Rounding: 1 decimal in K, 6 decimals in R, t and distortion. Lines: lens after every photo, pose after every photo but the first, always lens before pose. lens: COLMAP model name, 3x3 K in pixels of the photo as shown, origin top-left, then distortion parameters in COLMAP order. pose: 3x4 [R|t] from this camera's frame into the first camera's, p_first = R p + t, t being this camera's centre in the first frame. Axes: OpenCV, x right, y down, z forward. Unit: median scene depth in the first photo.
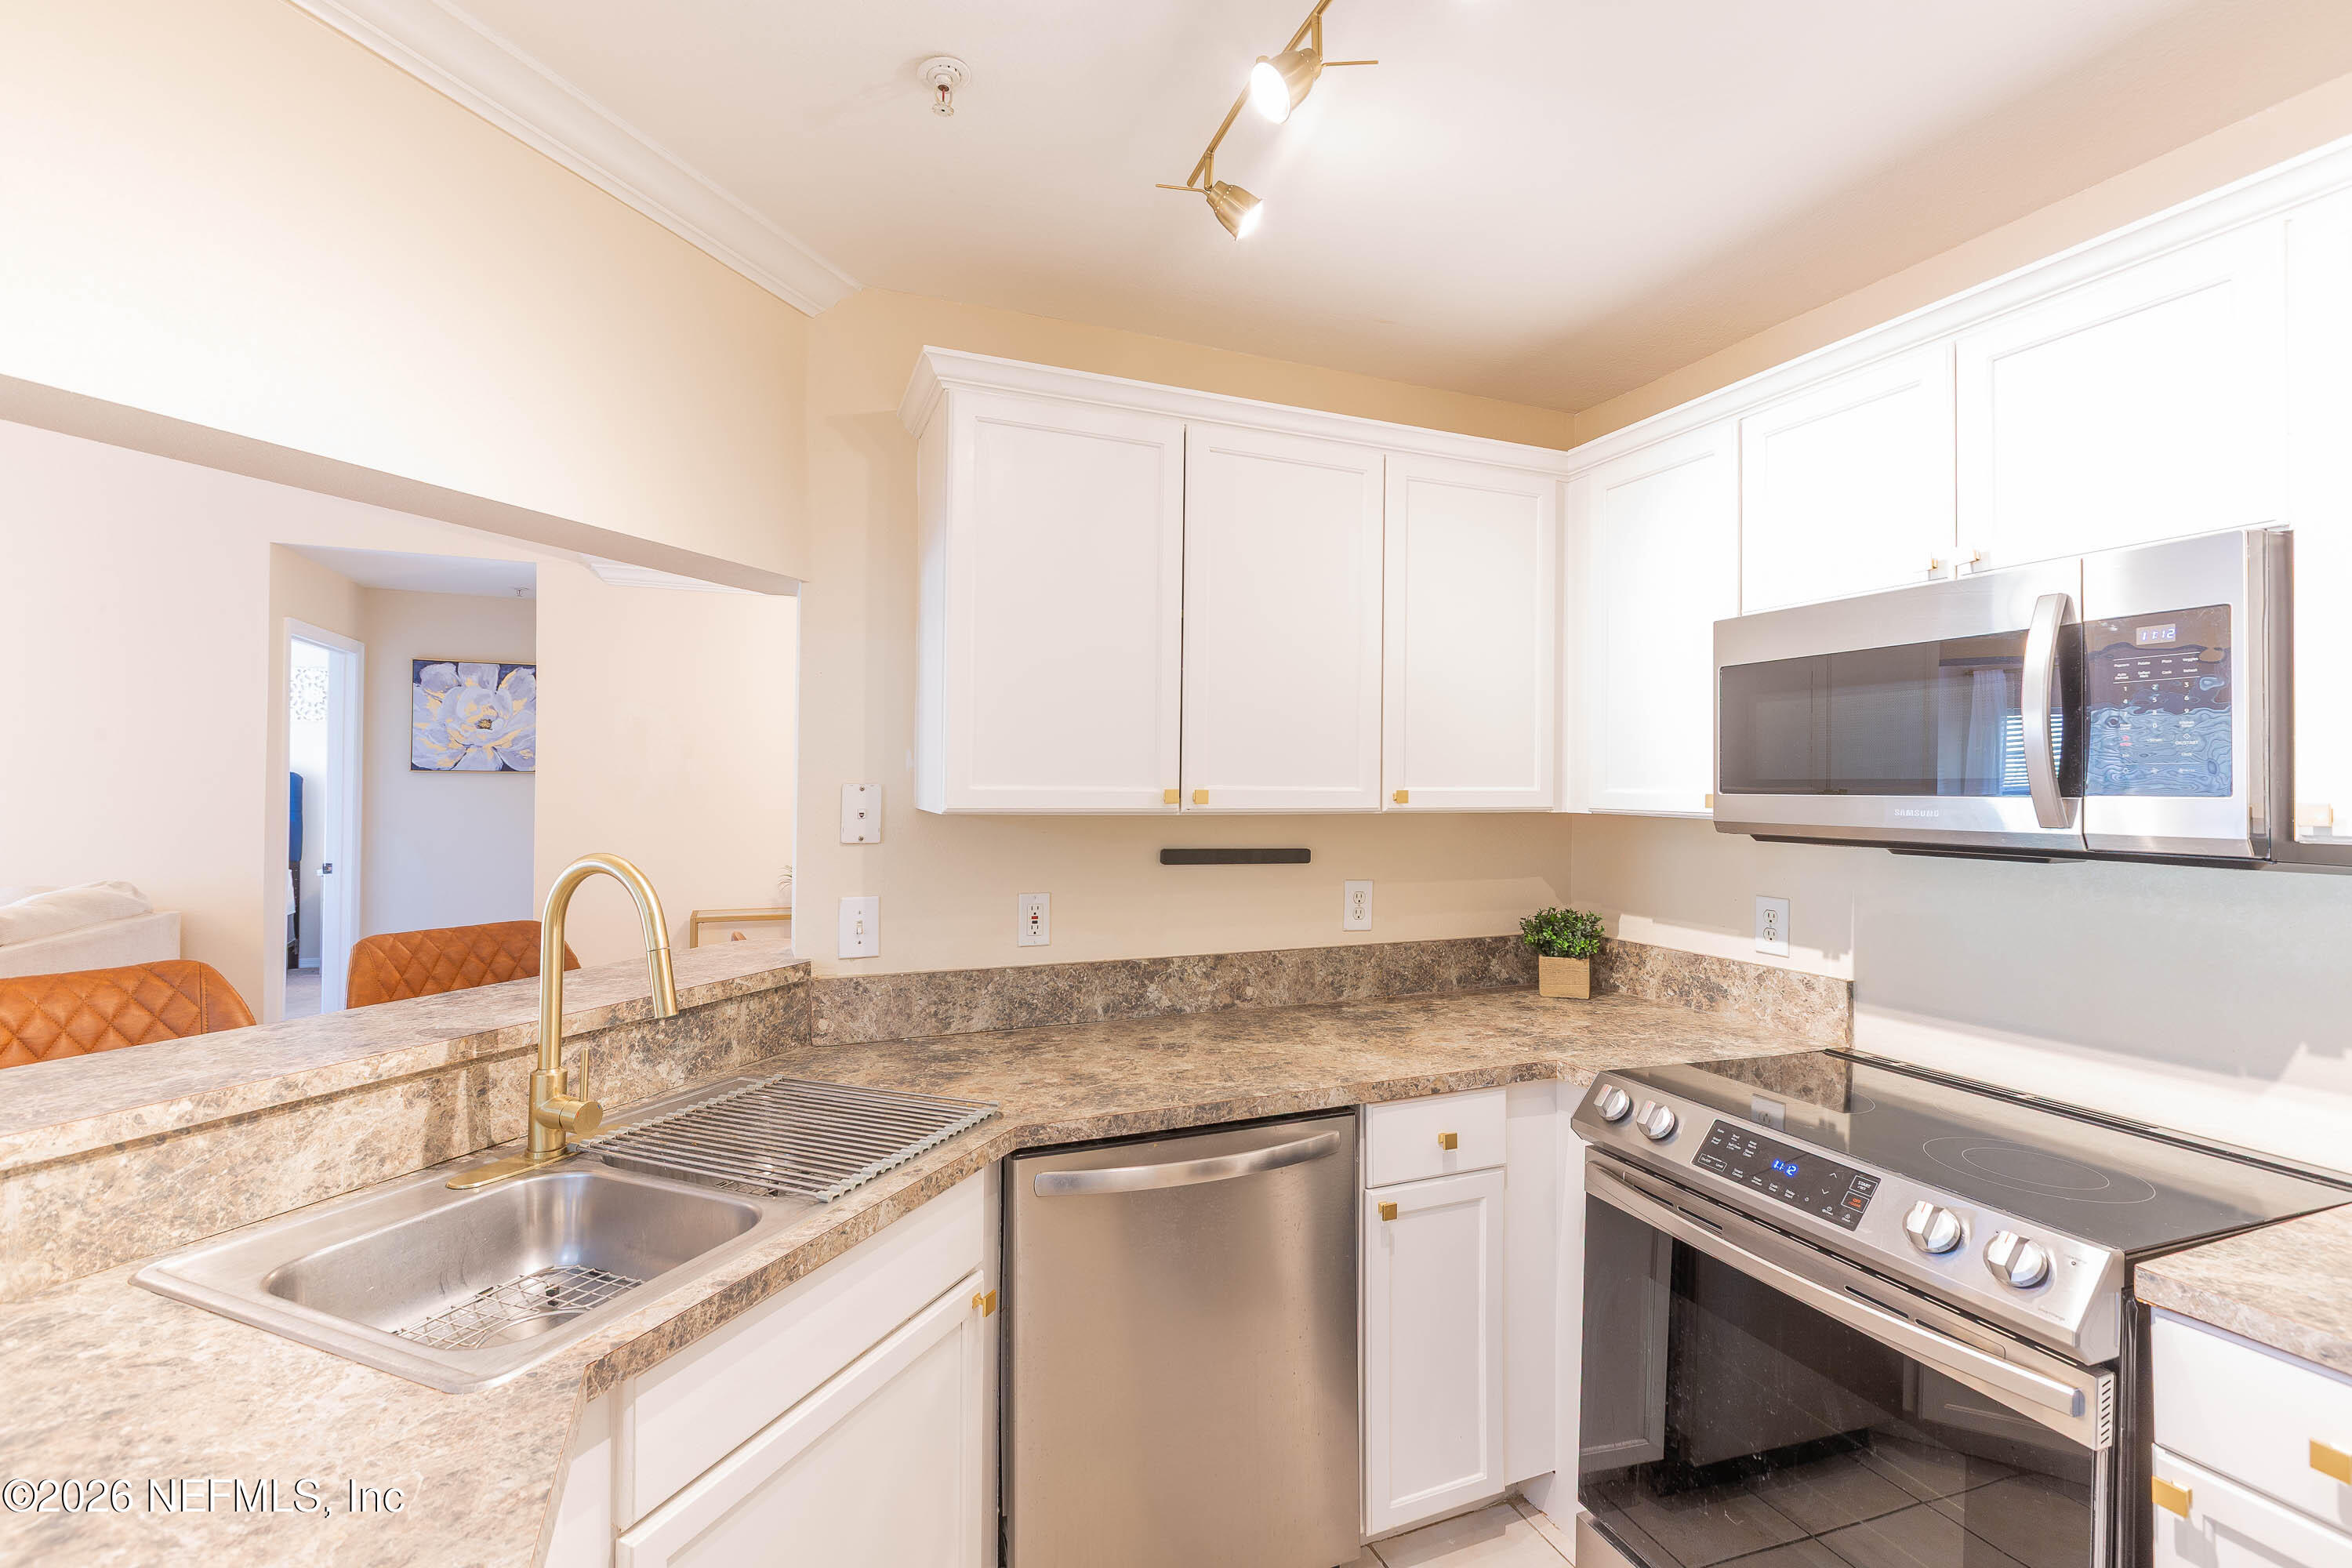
lens RADIAL K [[1061.4, 0, 1159.0], [0, 1061.4, 777.4], [0, 0, 1]] dist [0.002015, -0.002096]
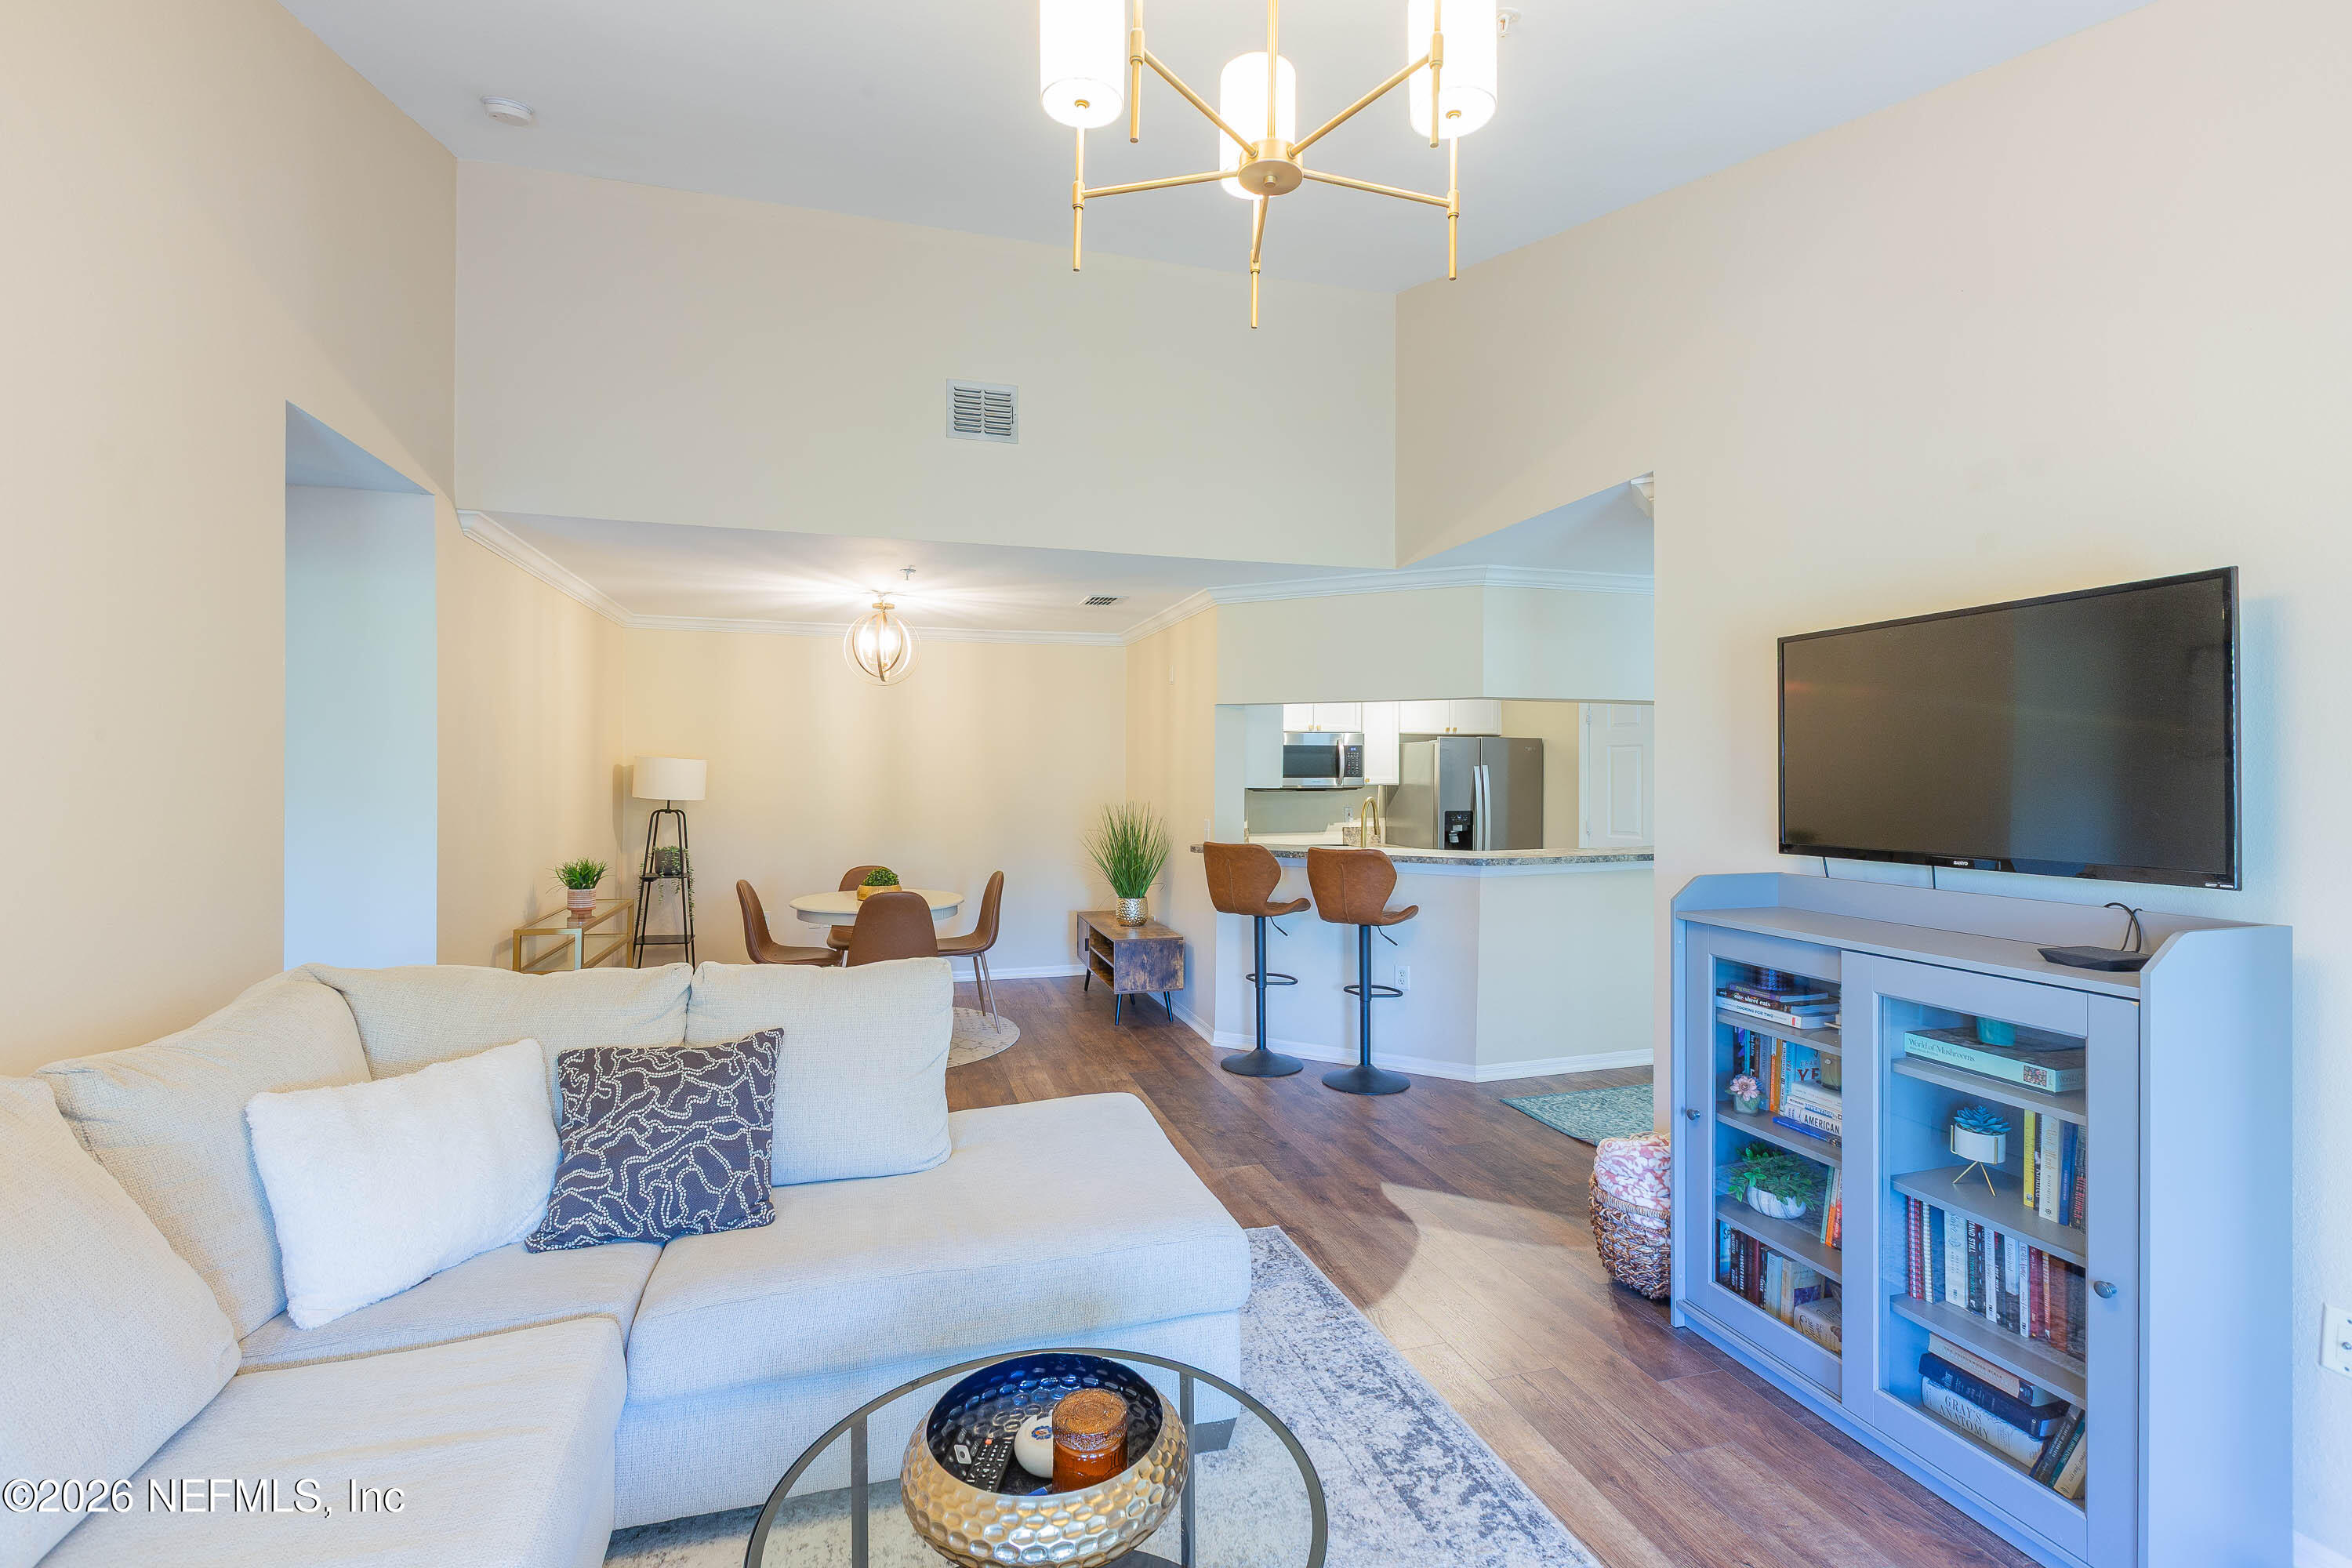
lens RADIAL K [[1000.7, 0, 1177.3], [0, 1000.7, 782.0], [0, 0, 1]] dist [0.001760, 0.000258]
pose [[0.083335, -0.011699, 0.996453, -2.935577], [-0.003614, 0.999921, 0.012042, -0.014273], [-0.996515, -0.004605, 0.083286, 0.976056]]
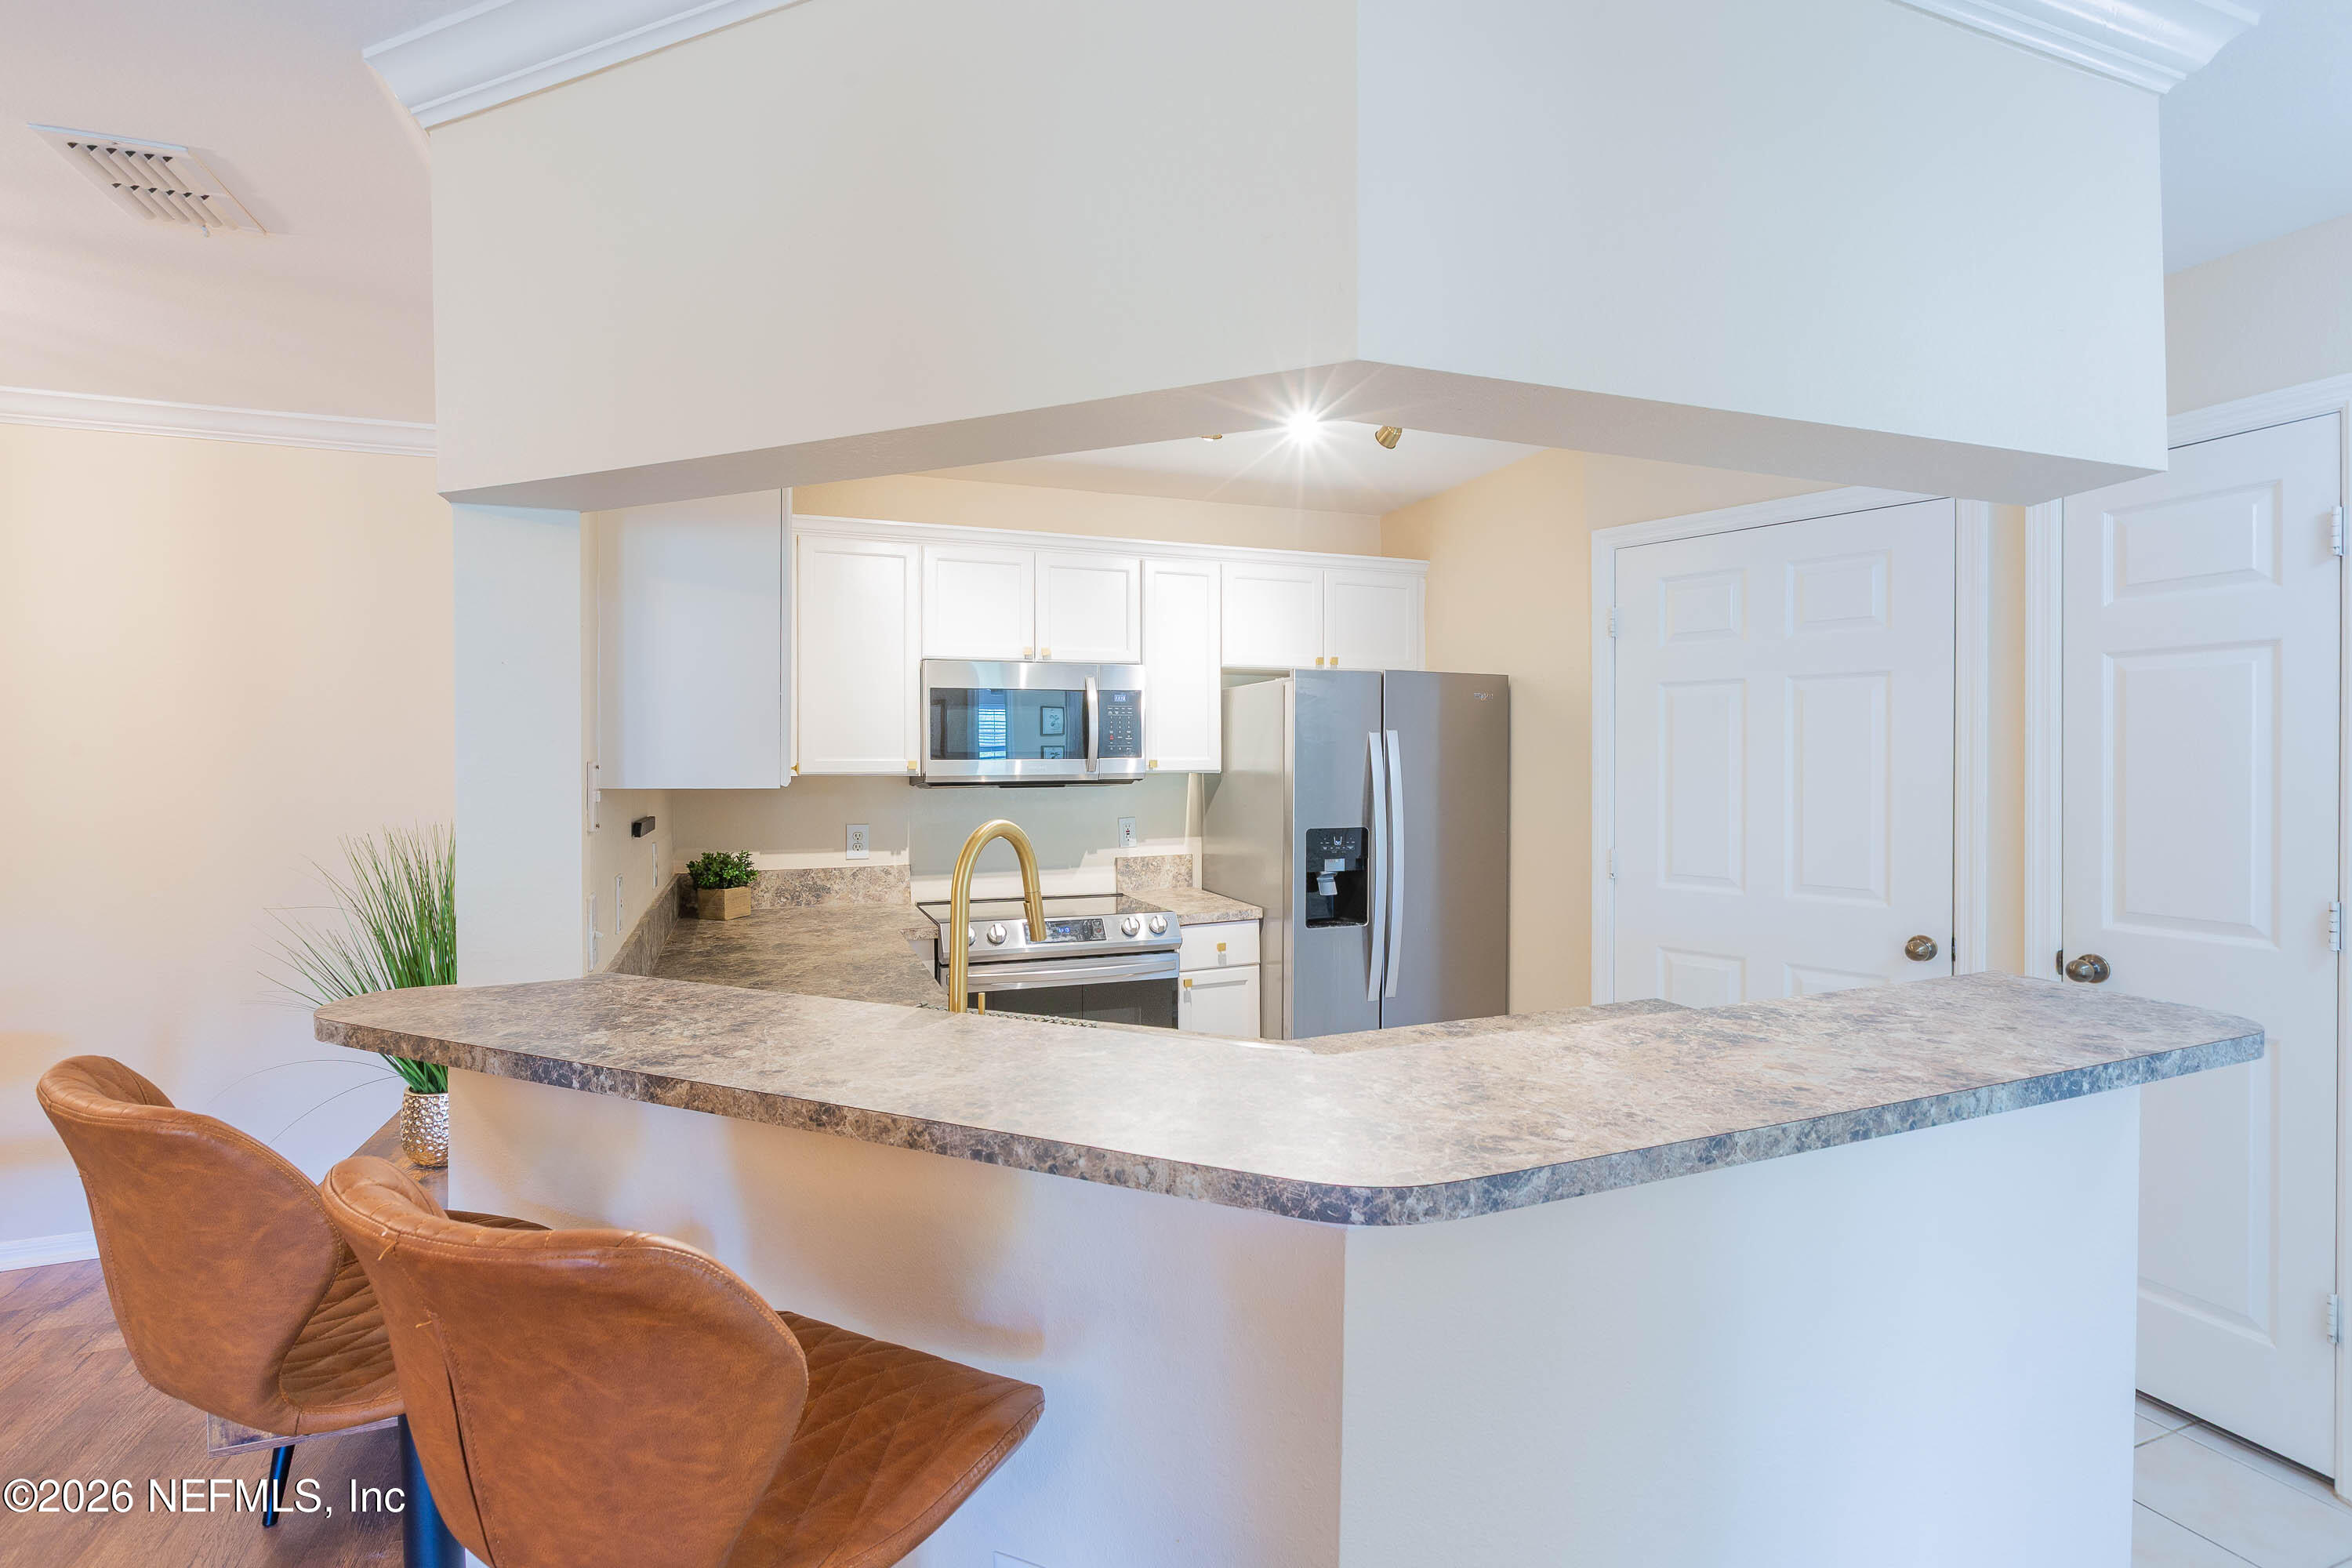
lens RADIAL K [[1061.4, 0, 1181.1], [0, 1061.4, 767.8], [0, 0, 1]] dist [0.002015, -0.002096]
pose [[-0.006383, -0.017765, 0.999822, -1.159028], [-0.003508, 0.999836, 0.017743, -0.004878], [-0.999973, -0.003394, -0.006444, 0.566132]]
